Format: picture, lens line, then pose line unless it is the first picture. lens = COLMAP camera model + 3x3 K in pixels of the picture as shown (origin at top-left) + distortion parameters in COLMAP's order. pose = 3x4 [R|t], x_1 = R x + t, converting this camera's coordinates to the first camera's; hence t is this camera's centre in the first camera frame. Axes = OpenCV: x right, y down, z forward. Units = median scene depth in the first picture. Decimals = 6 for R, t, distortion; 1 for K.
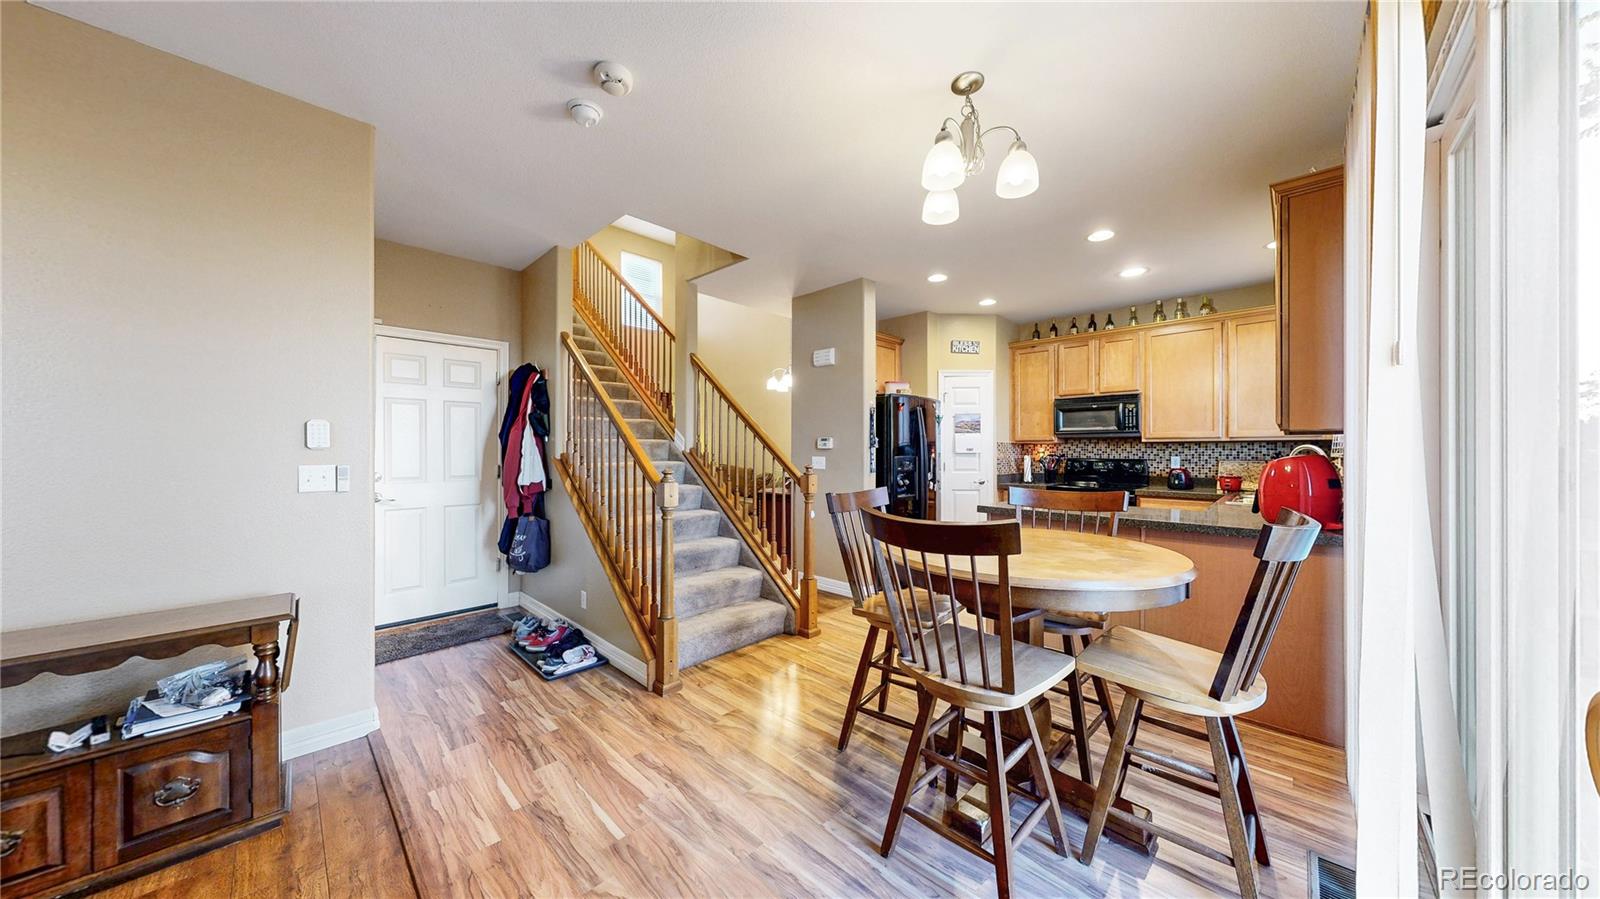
lens RADIAL K [[505.3, 0, 798.6], [0, 505.3, 450.7], [0, 0, 1]] dist [0.000610, -0.000162]
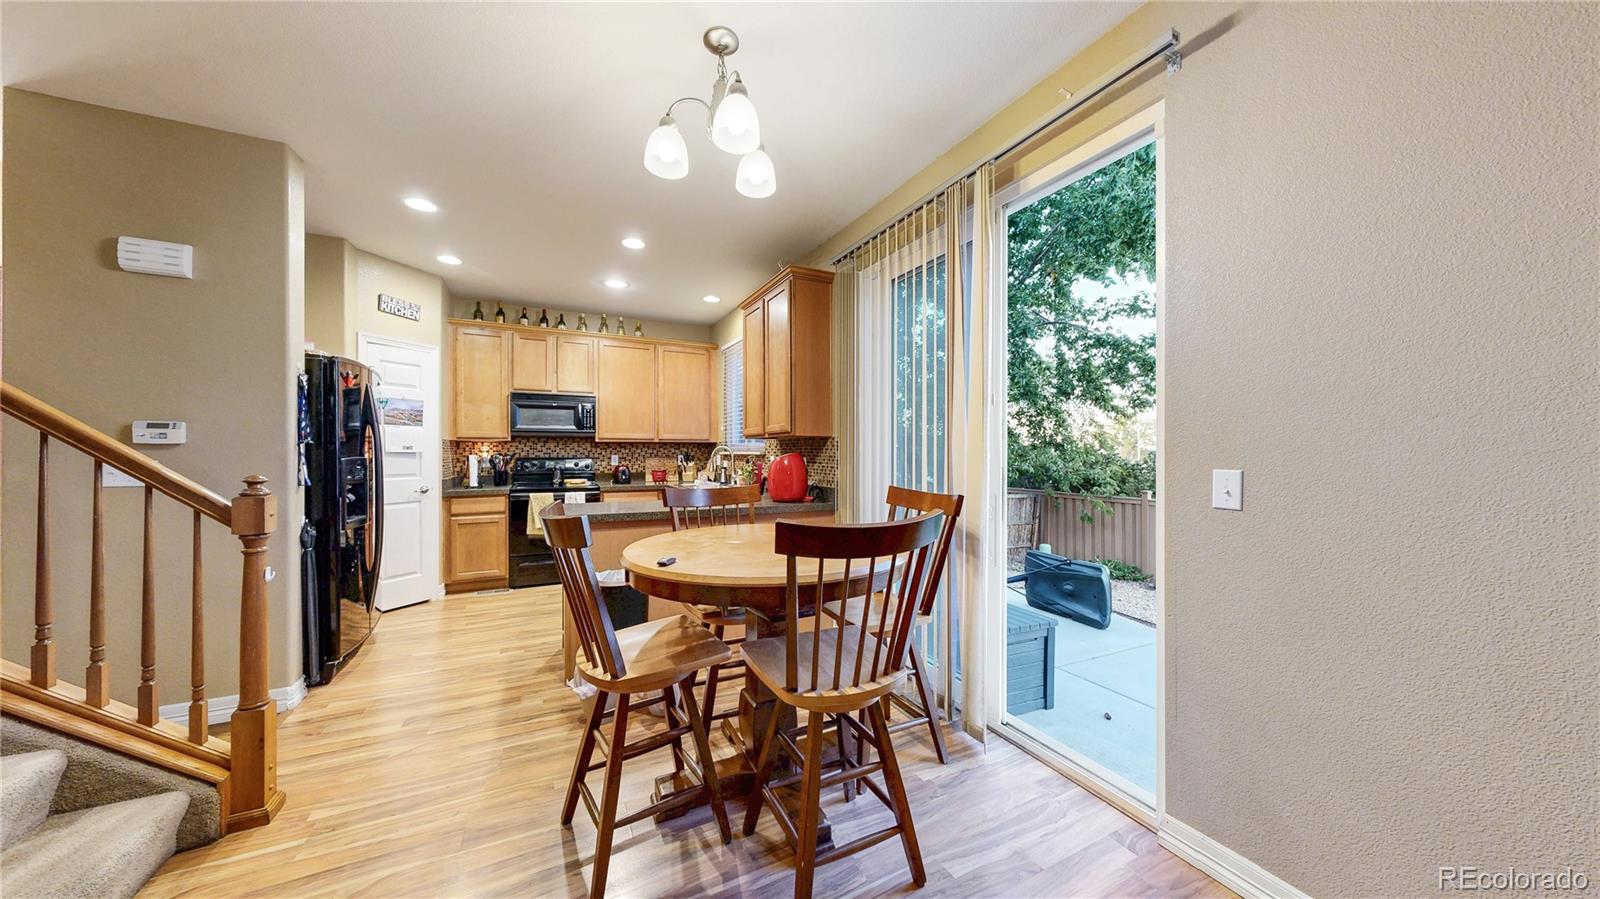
lens RADIAL K [[505.3, 0, 800.5], [0, 505.3, 451.1], [0, 0, 1]] dist [0.000610, -0.000162]
pose [[0.329671, -0.000092, 0.944096, -0.190488], [-0.002775, 0.999996, 0.001066, 0.000619], [-0.944092, -0.002971, 0.329669, 0.230391]]
